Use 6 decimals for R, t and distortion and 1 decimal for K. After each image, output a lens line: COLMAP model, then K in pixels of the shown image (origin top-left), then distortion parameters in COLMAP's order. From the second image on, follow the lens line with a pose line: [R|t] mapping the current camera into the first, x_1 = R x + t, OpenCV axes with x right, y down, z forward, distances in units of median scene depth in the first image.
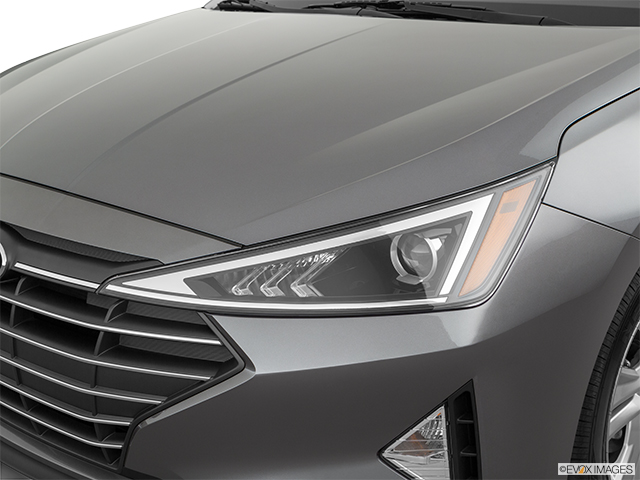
lens RADIAL K [[861.3, 0, 321.3], [0, 861.3, 239.8], [0, 0, 1]] dist [0.108004, 0.000000]
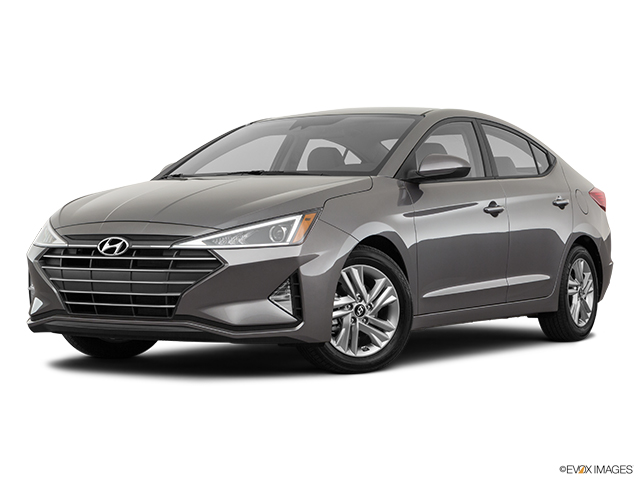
lens RADIAL K [[1392.5, 0, 319.7], [0, 1392.5, 240.3], [0, 0, 1]] dist [0.012429, 0.000000]
pose [[0.983871, 0.008532, 0.178678, -0.621163], [0.043913, 0.956777, -0.287489, 1.454480], [-0.173407, 0.290698, 0.940970, -3.625302]]
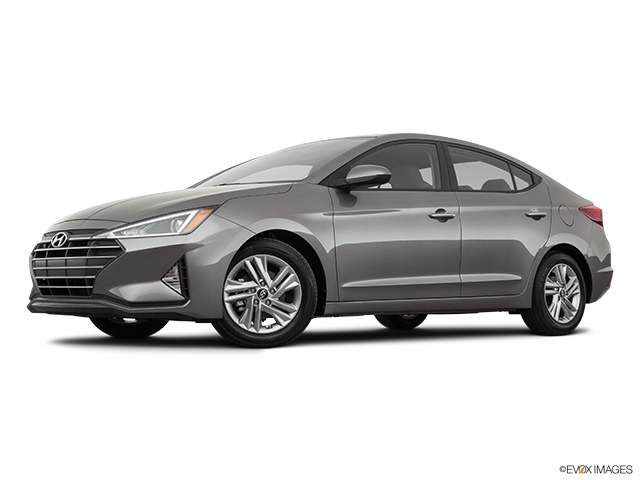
lens RADIAL K [[973.4, 0, 321.0], [0, 973.4, 240.3], [0, 0, 1]] dist [-0.015410, 0.000000]
pose [[0.993454, 0.001789, -0.114218, 1.172252], [-0.040523, 0.940370, -0.337731, 1.417750], [0.106802, 0.340149, 0.934287, -2.699042]]
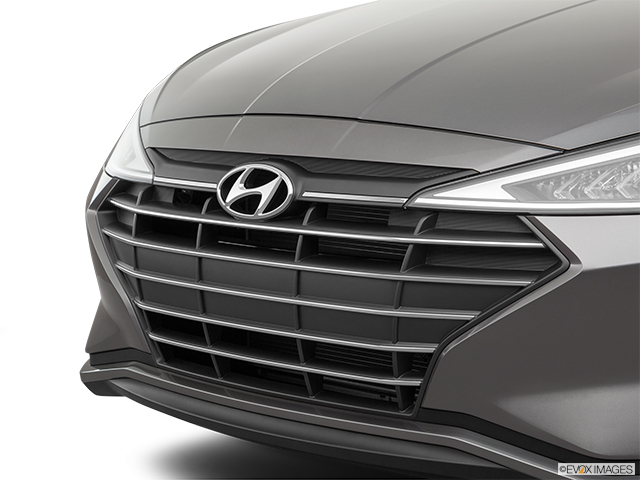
lens RADIAL K [[1833.3, 0, 319.8], [0, 1833.3, 239.8], [0, 0, 1]] dist [-0.319660, 0.000000]
pose [[0.995715, 0.012728, -0.091597, -0.174405], [-0.029993, 0.981388, -0.189679, 0.497910], [0.087478, 0.191613, 0.977564, -0.994624]]
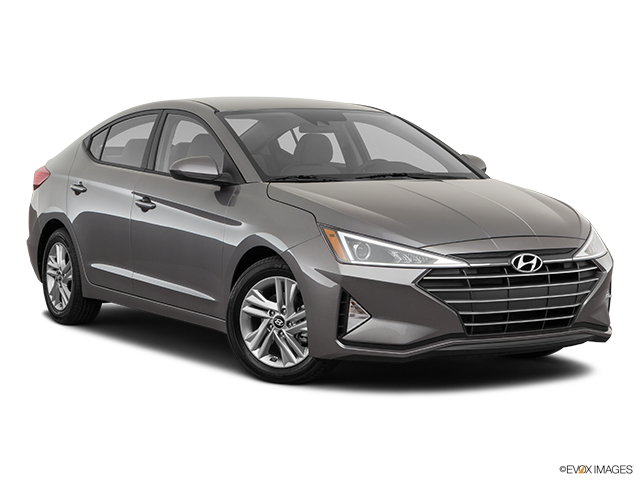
lens RADIAL K [[1392.5, 0, 318.3], [0, 1392.5, 240.8], [0, 0, 1]] dist [0.012429, 0.000000]
pose [[0.301504, -0.062292, 0.951428, -5.389149], [0.282069, 0.959025, -0.026597, -0.134538], [-0.910787, 0.276387, 0.306720, 0.304216]]
